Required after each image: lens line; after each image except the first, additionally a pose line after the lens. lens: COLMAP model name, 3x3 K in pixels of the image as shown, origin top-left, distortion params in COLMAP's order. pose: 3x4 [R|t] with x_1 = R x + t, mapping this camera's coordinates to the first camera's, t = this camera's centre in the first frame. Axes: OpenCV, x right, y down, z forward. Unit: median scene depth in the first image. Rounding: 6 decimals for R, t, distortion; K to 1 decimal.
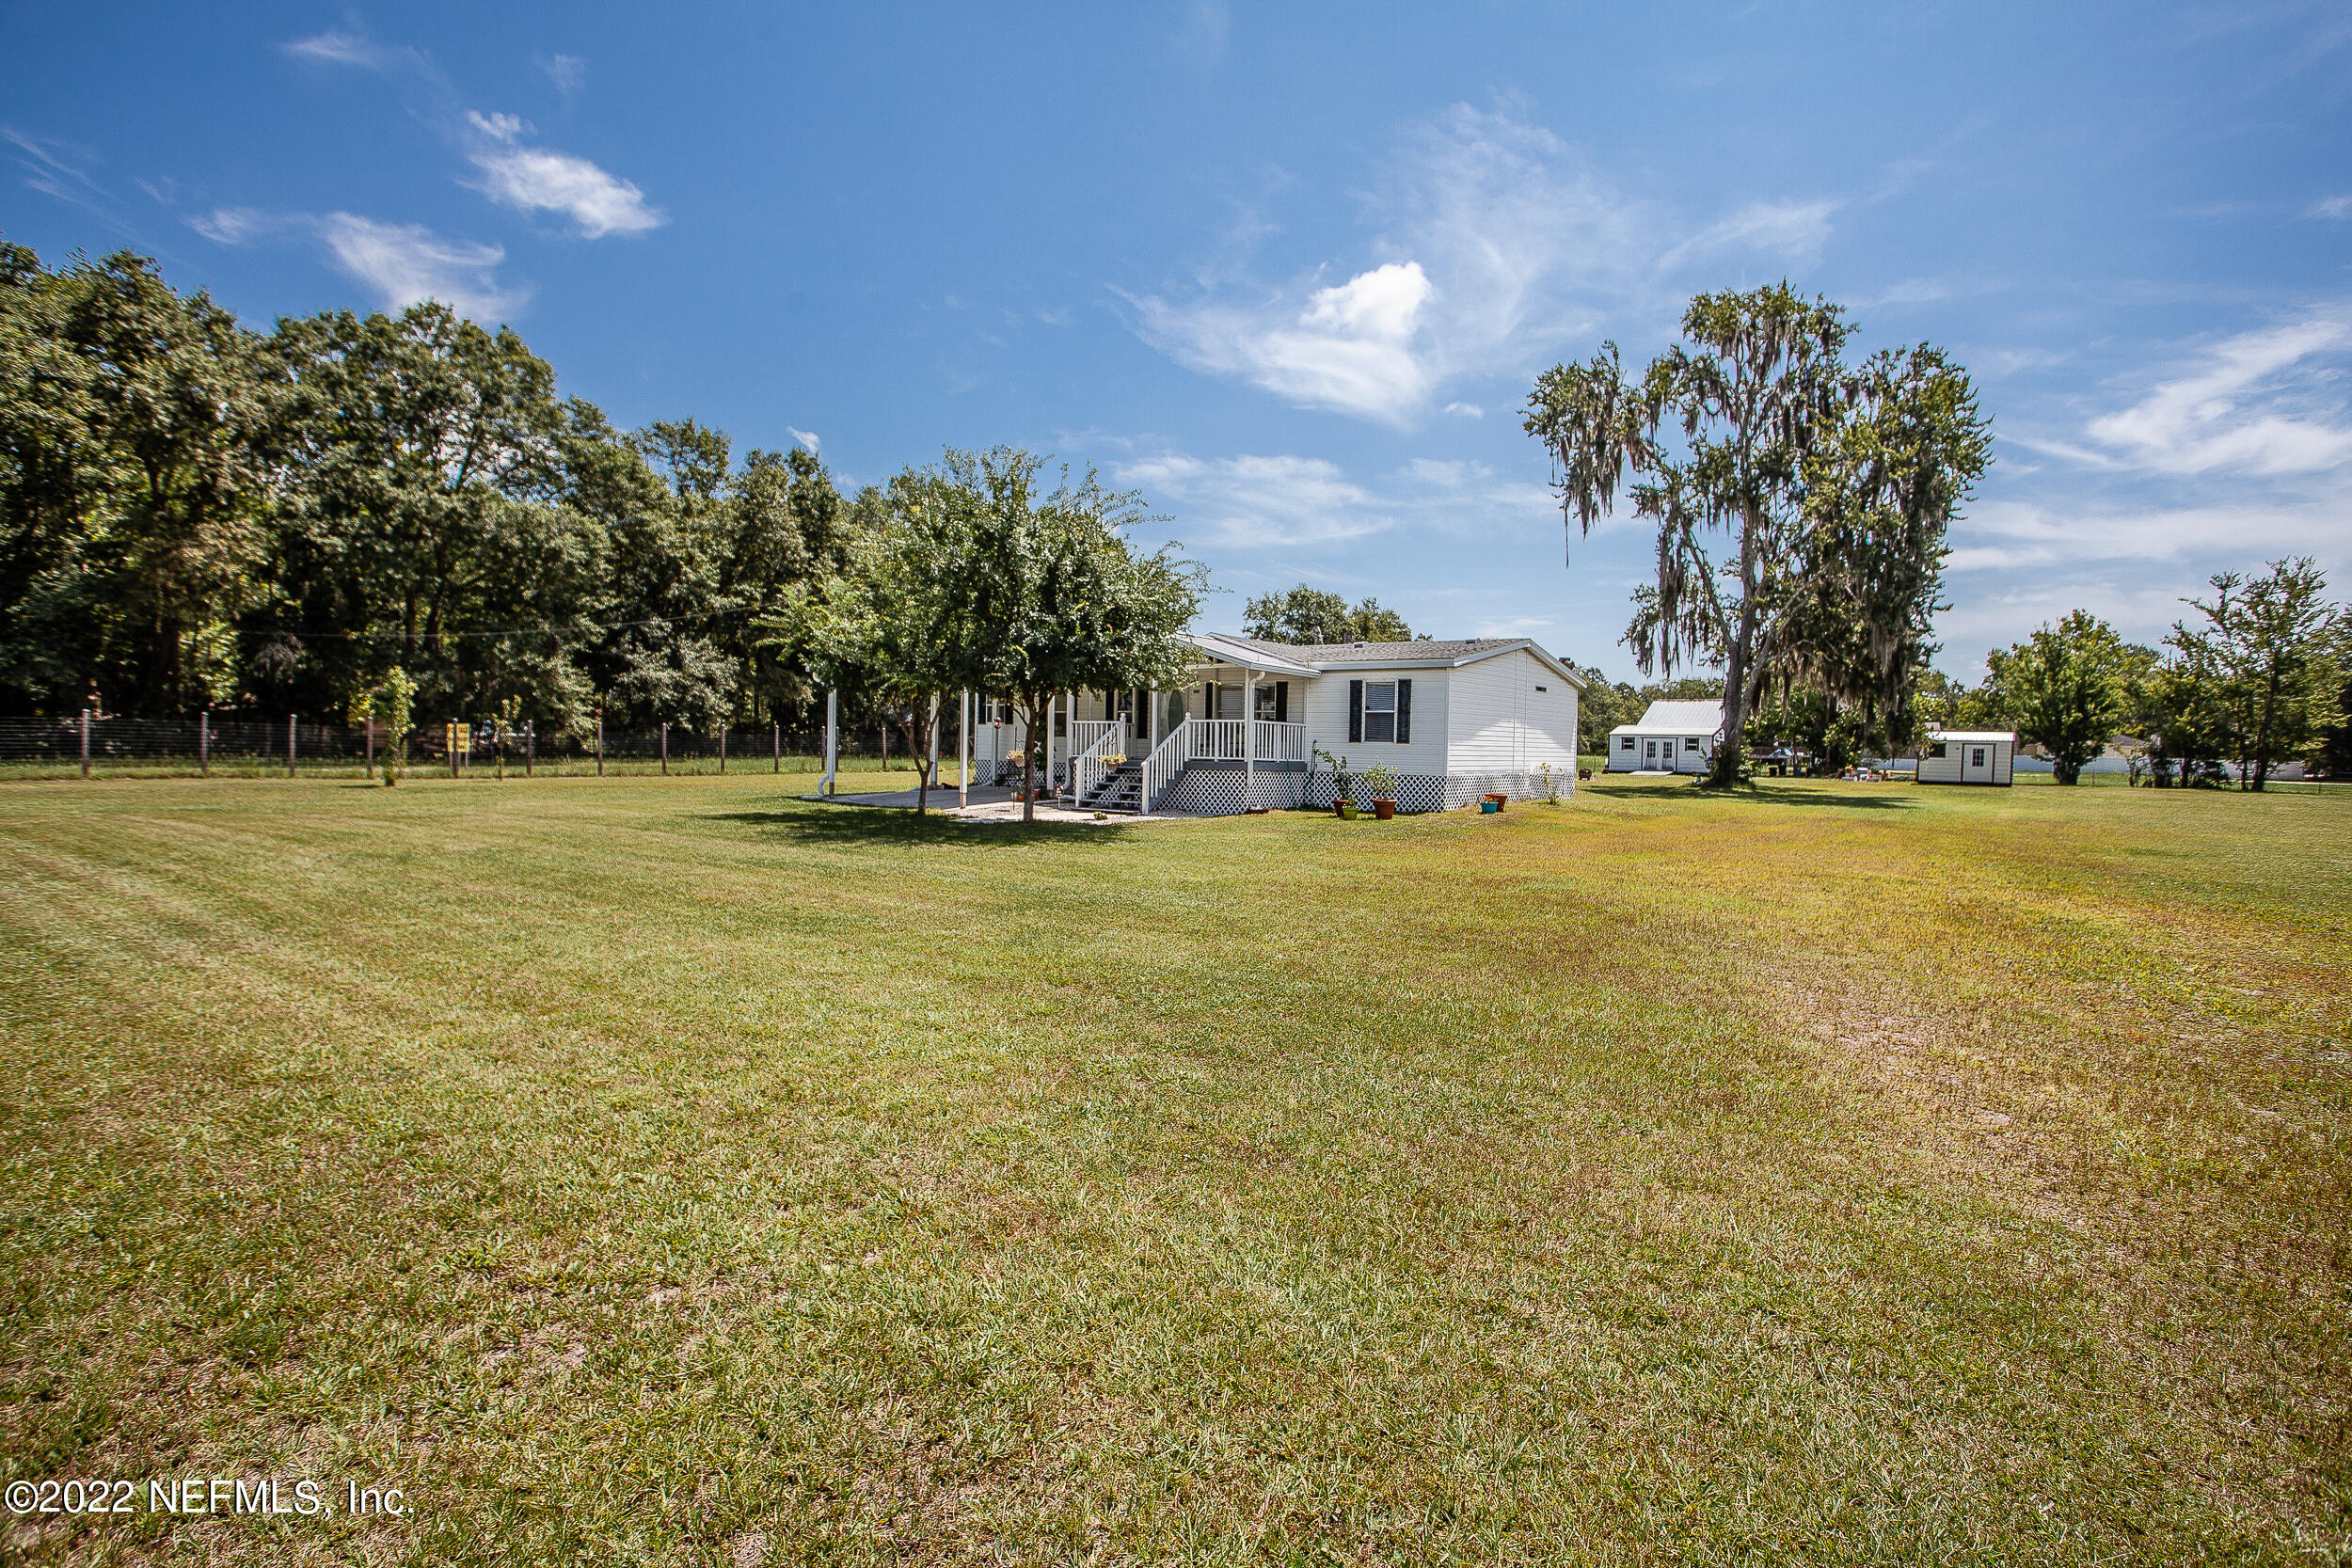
lens RADIAL K [[1230.4, 0, 1204.5], [0, 1230.4, 770.0], [0, 0, 1]] dist [-0.072825, 0.034916]
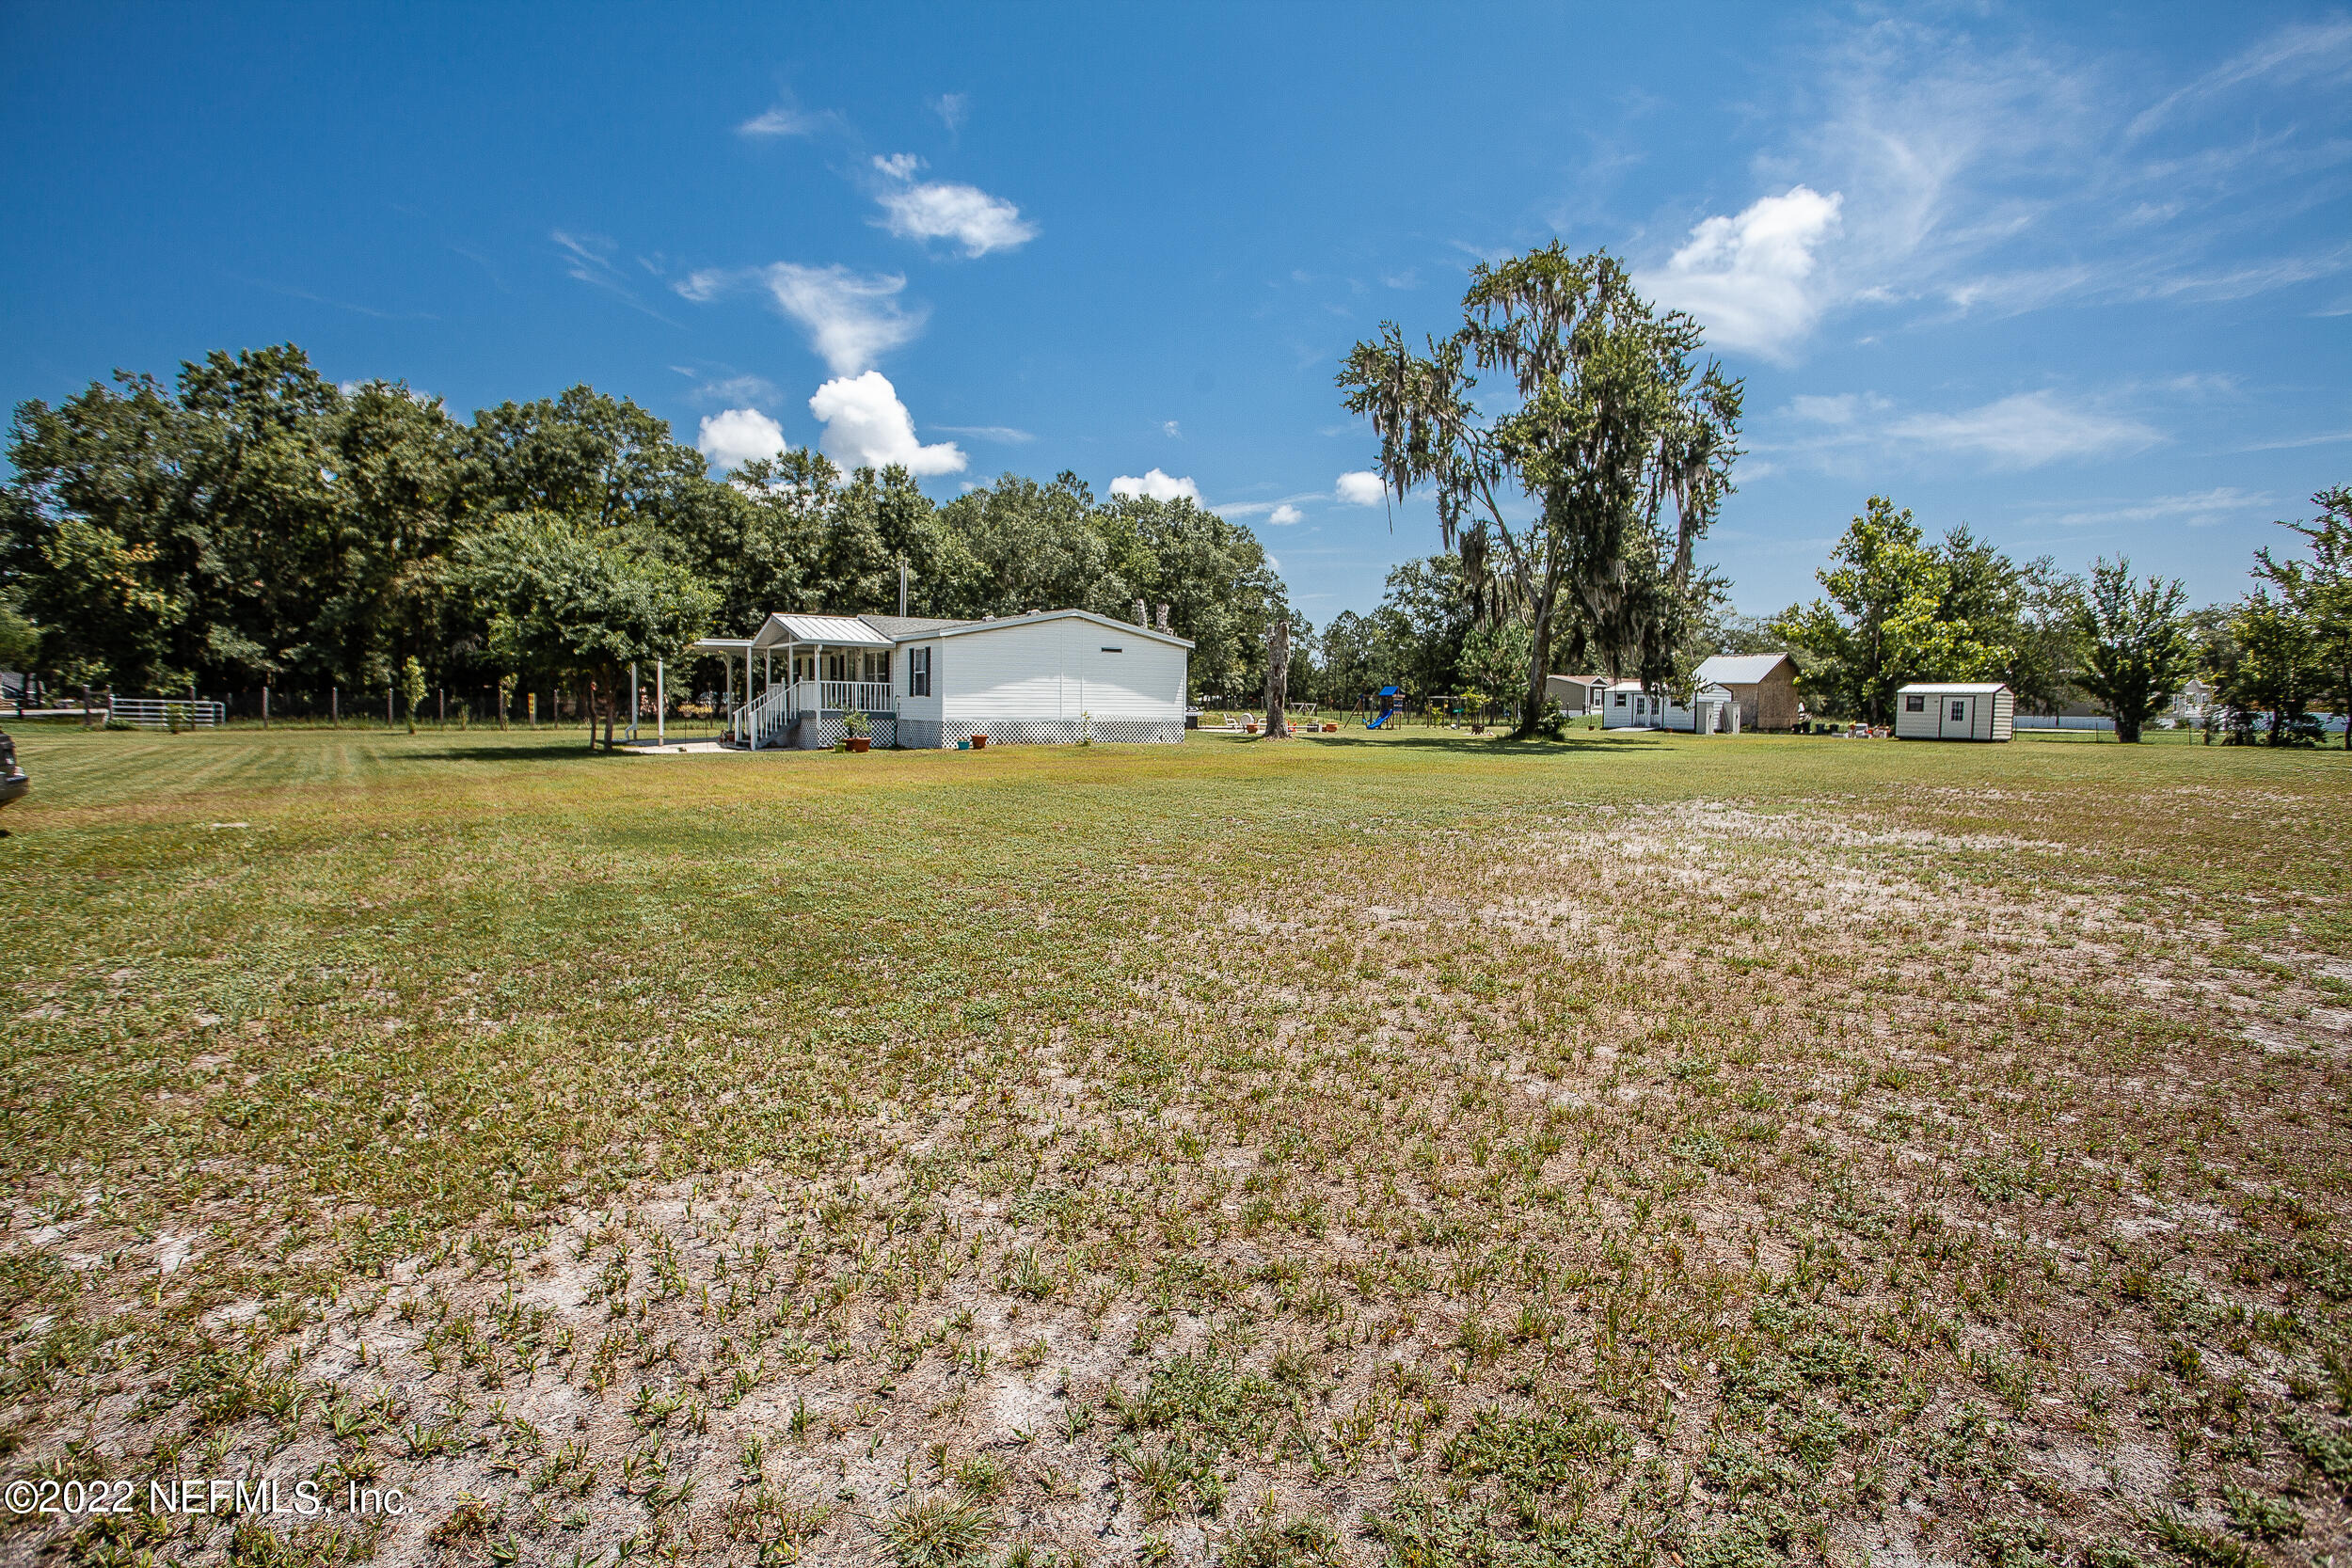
lens RADIAL K [[1214.4, 0, 1166.9], [0, 1214.4, 790.0], [0, 0, 1]] dist [-0.063049, 0.029958]
pose [[0.941684, 0.014011, -0.336207, 0.483833], [0.000735, 0.999045, 0.043693, 0.012230], [0.336498, -0.041392, 0.940774, -0.077636]]
